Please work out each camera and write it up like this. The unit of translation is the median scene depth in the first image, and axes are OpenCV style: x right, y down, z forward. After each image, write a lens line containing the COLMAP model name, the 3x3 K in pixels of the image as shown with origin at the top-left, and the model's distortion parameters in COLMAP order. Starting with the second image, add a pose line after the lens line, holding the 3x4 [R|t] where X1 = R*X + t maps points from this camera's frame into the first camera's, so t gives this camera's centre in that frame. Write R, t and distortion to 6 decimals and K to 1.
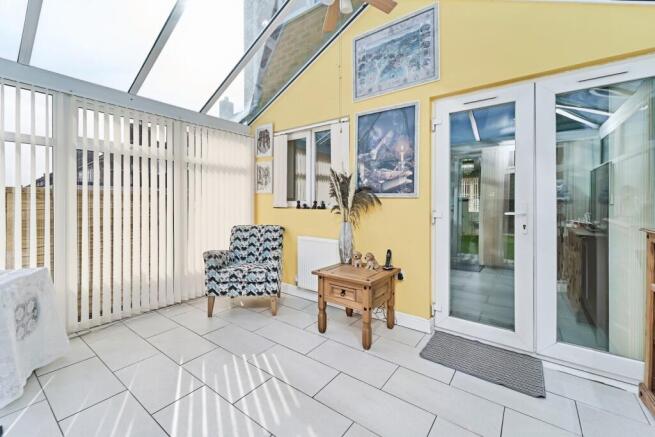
lens RADIAL K [[275.8, 0, 328.3], [0, 275.8, 201.6], [0, 0, 1]] dist [0.031539, 0.000047]
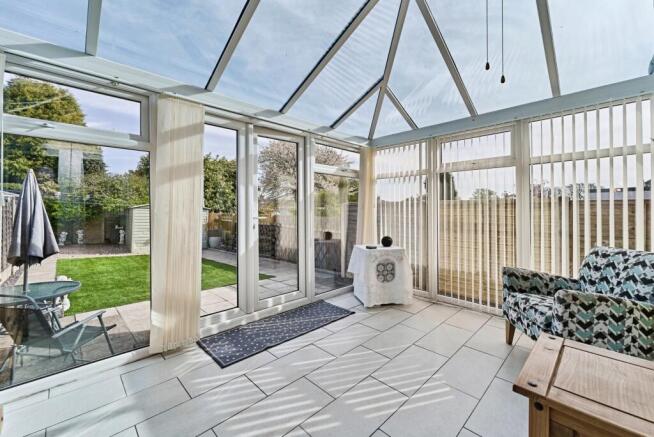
lens RADIAL K [[268.1, 0, 327.0], [0, 268.1, 209.2], [0, 0, 1]] dist [-0.000933, -0.000085]
pose [[-0.150119, -0.007535, -0.988639, 0.483563], [0.000002, 0.999971, -0.007621, 0.004096], [0.988668, -0.001146, -0.150115, 0.570106]]
